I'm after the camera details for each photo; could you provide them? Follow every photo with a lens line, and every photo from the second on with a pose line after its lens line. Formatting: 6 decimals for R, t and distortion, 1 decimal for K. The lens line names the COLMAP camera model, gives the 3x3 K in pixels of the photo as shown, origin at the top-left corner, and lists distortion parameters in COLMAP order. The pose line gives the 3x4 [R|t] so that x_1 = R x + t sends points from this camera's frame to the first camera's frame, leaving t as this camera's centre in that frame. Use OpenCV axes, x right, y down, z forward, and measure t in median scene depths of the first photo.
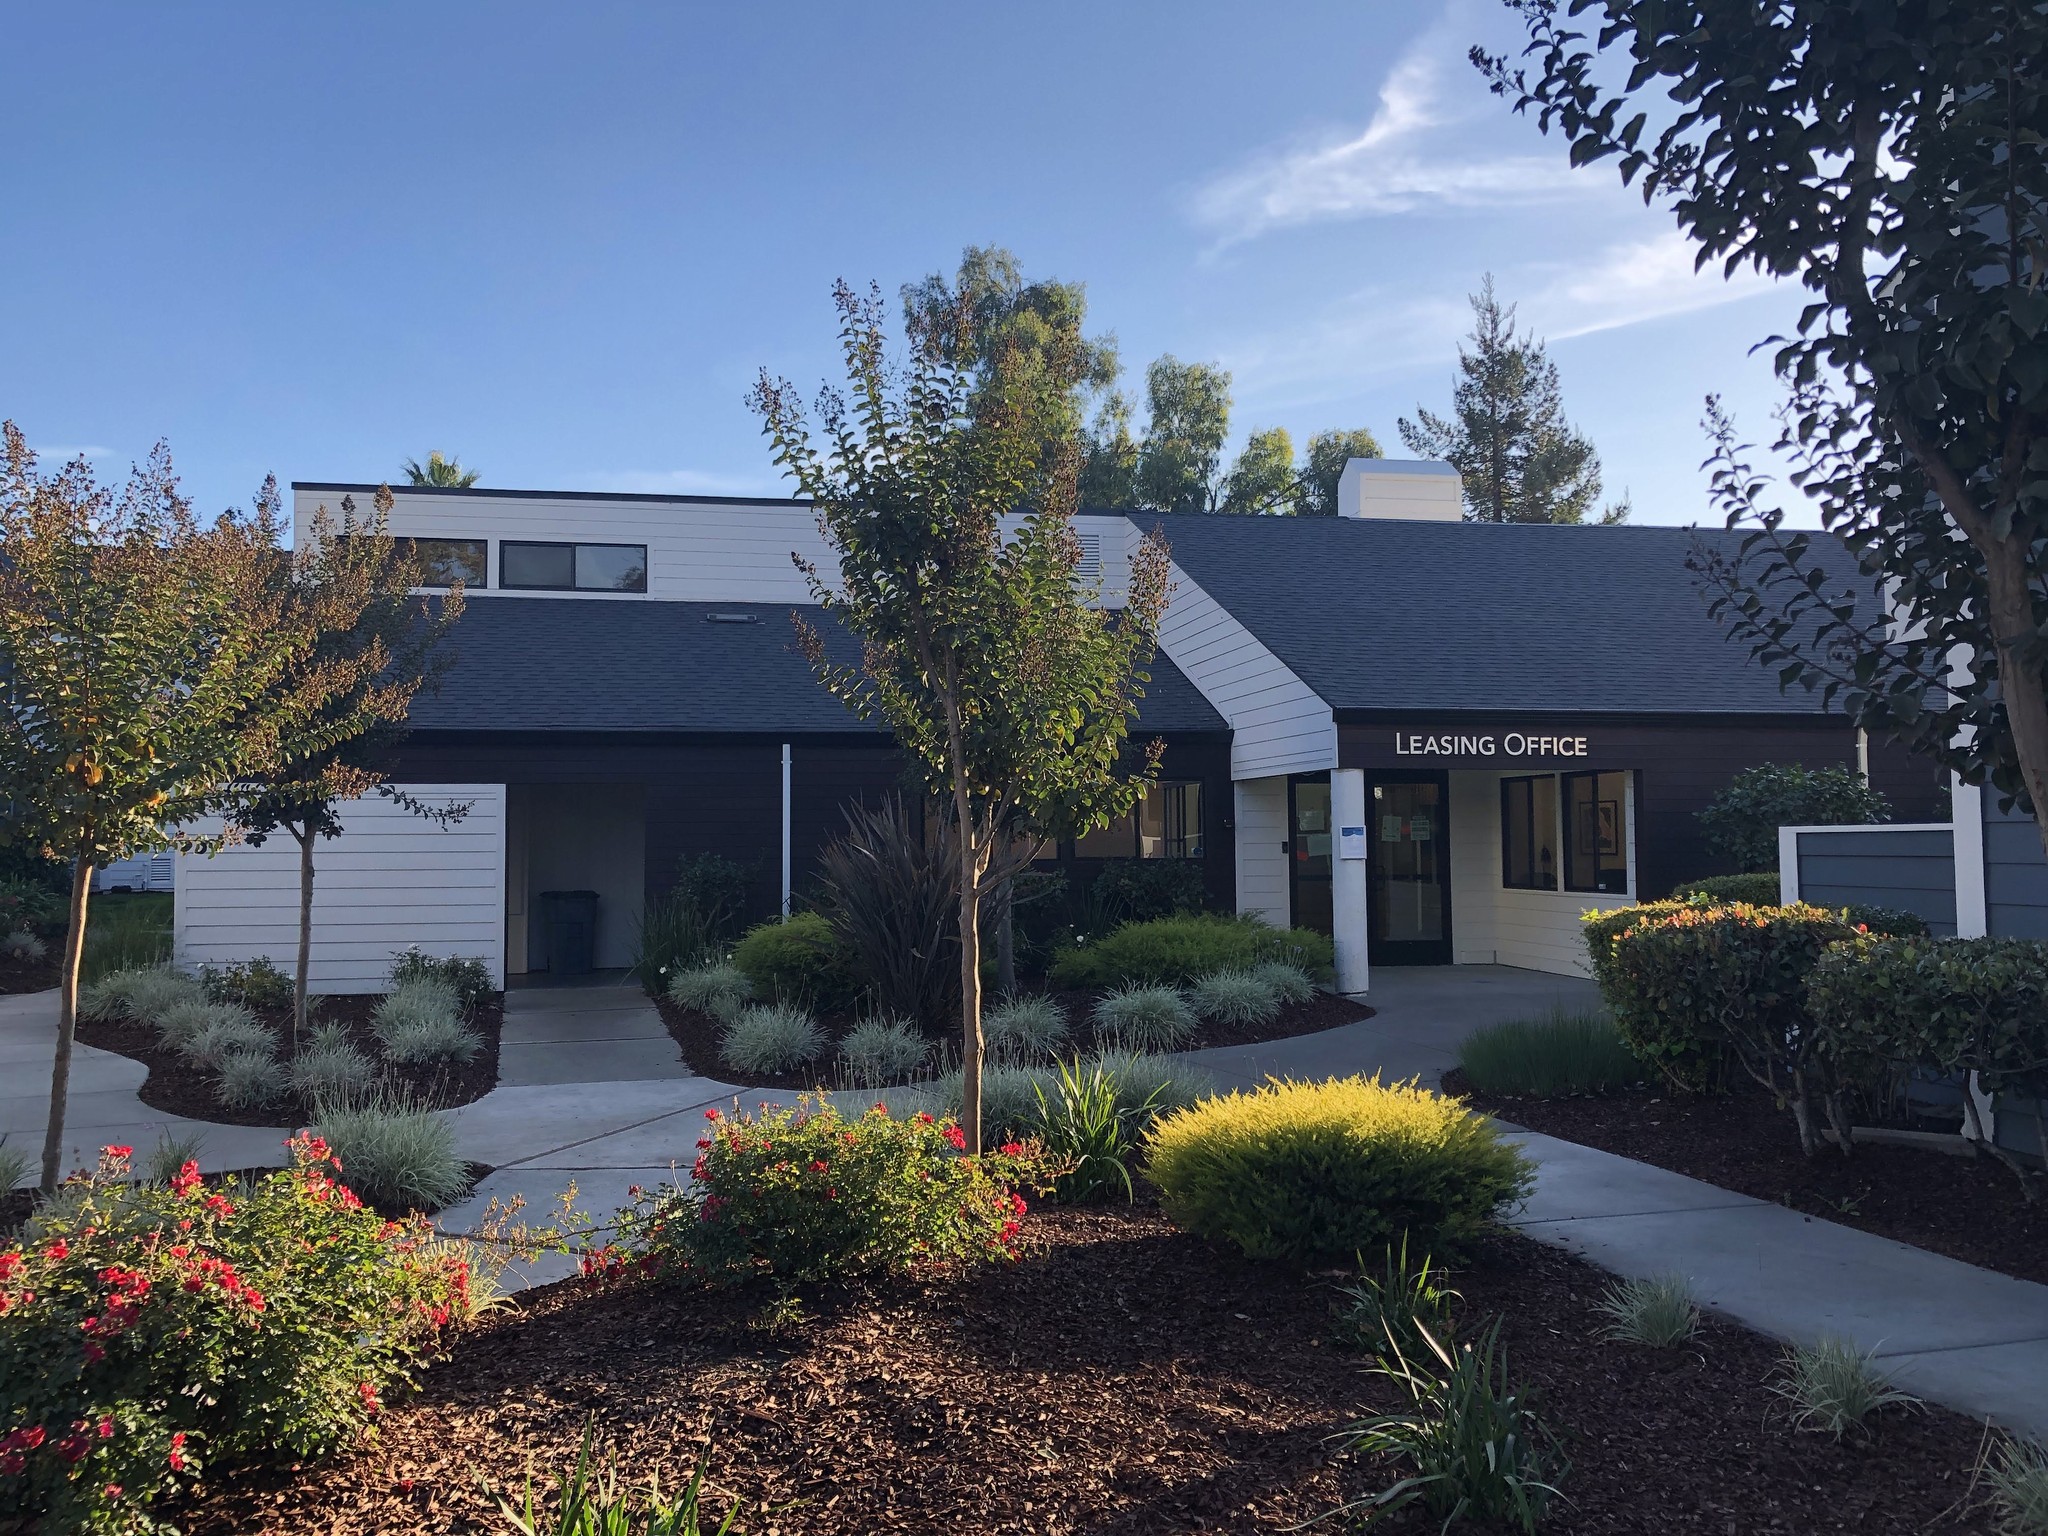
lens RADIAL K [[1647.0, 0, 1027.6], [0, 1647.0, 768.7], [0, 0, 1]] dist [0.009647, -0.004144]
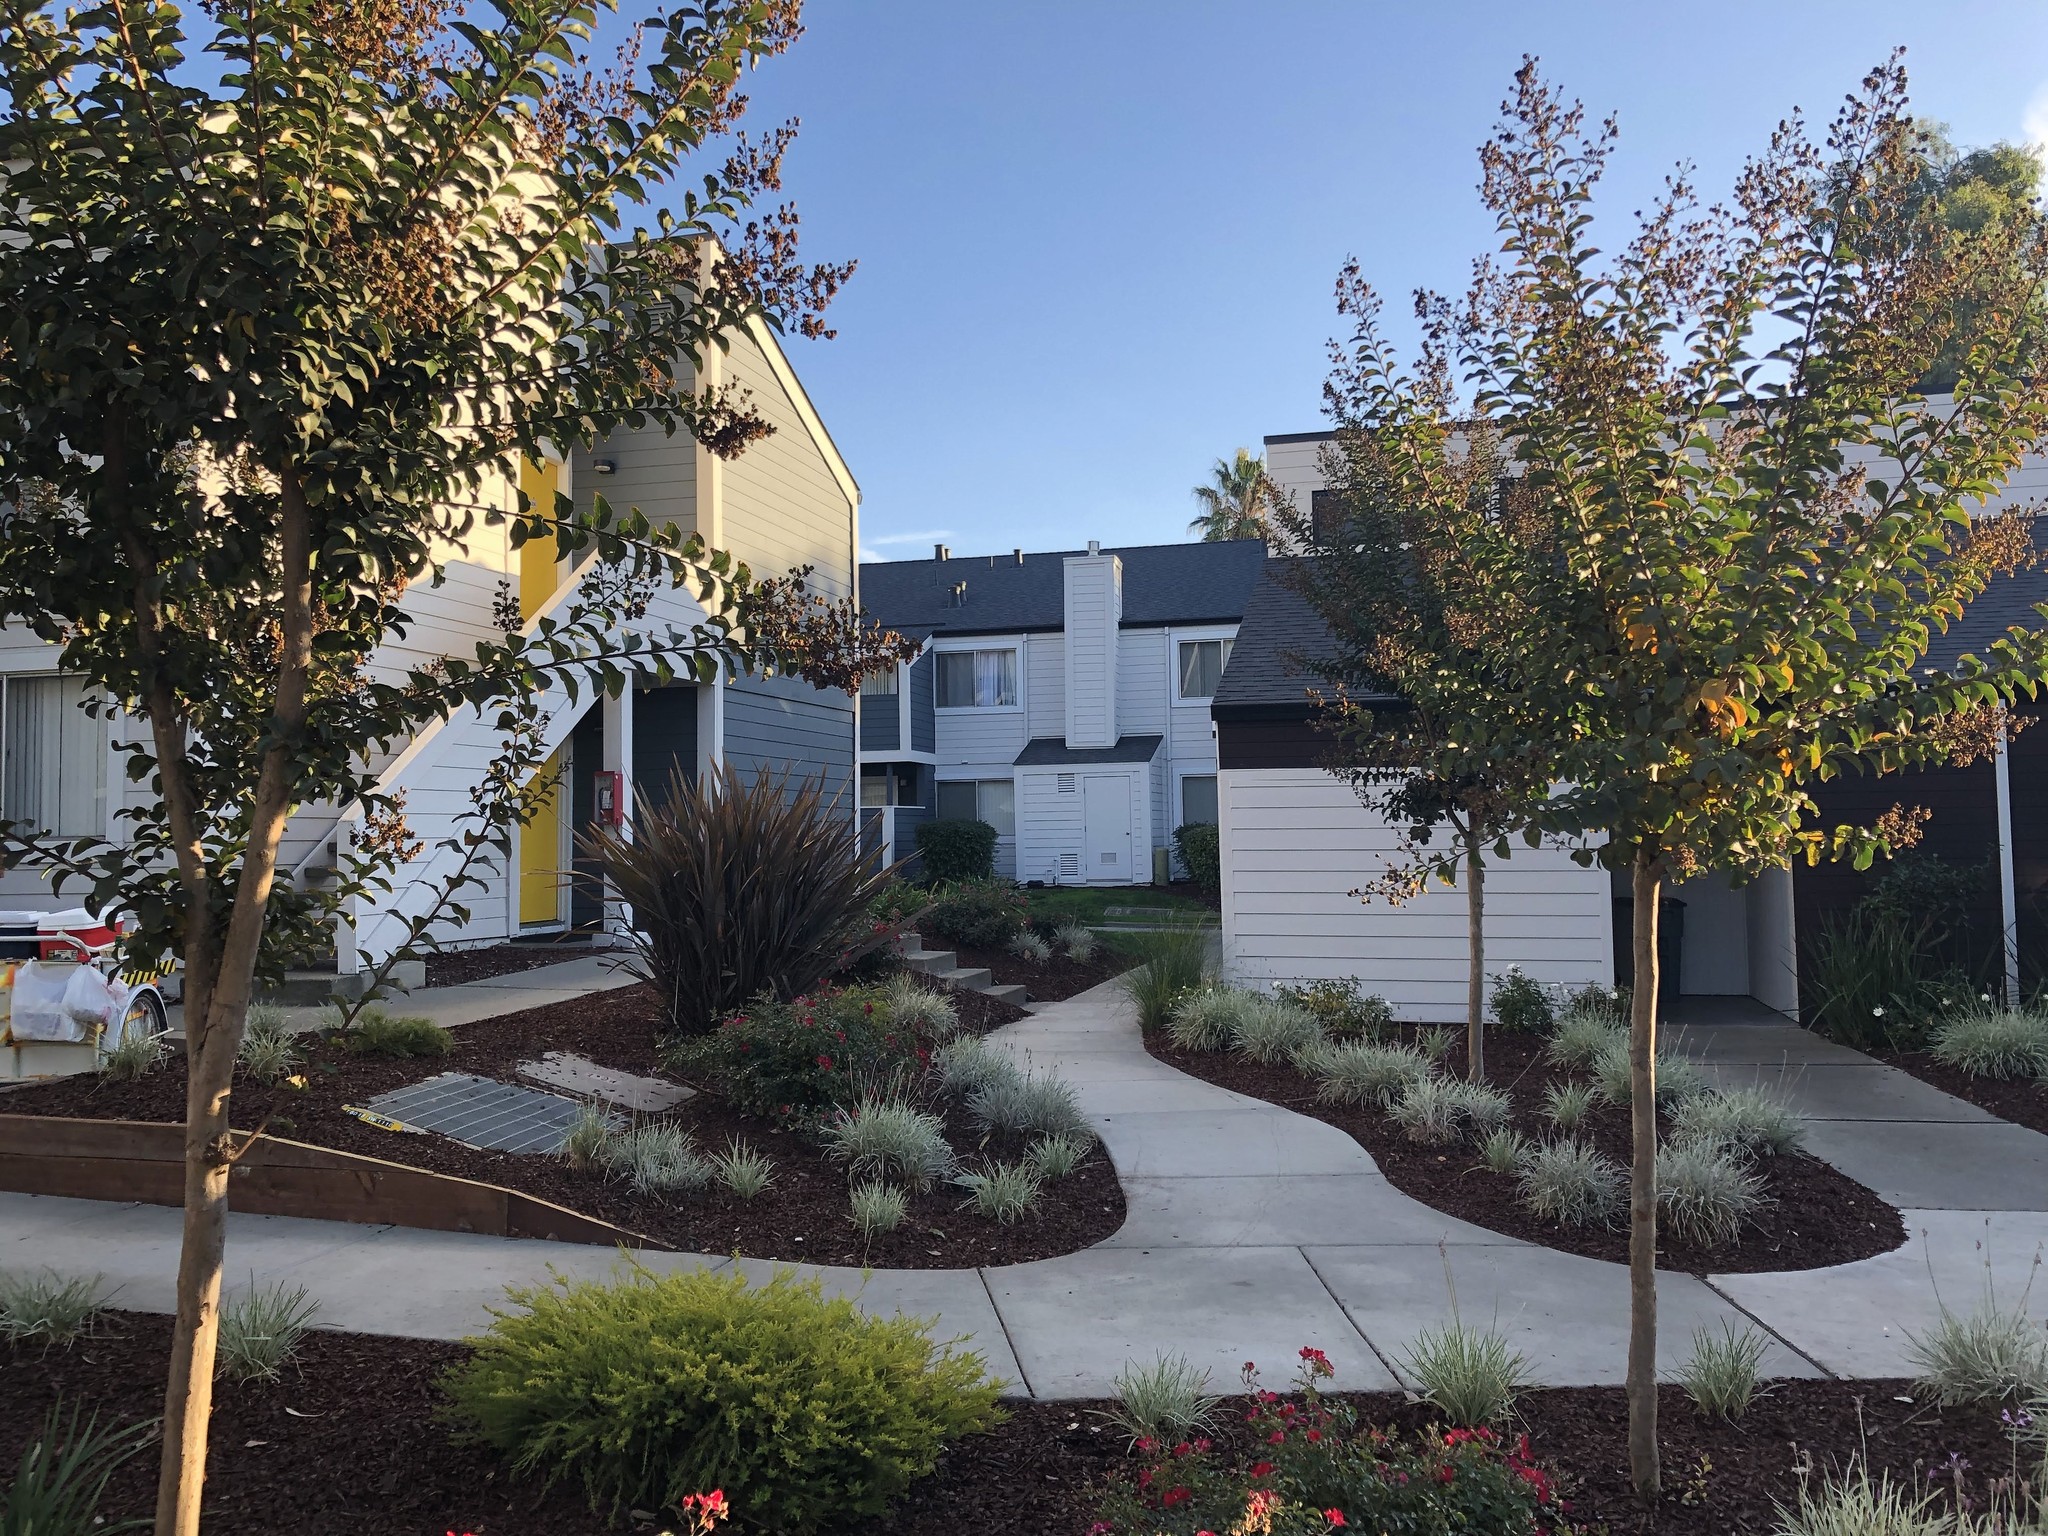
lens RADIAL K [[1647.0, 0, 1024.3], [0, 1647.0, 768.1], [0, 0, 1]] dist [0.009647, -0.004144]
pose [[0.900191, -0.022557, -0.434910, -0.112126], [0.024220, 0.999705, -0.001718, 0.003301], [0.434820, -0.008987, 0.900472, 0.084628]]
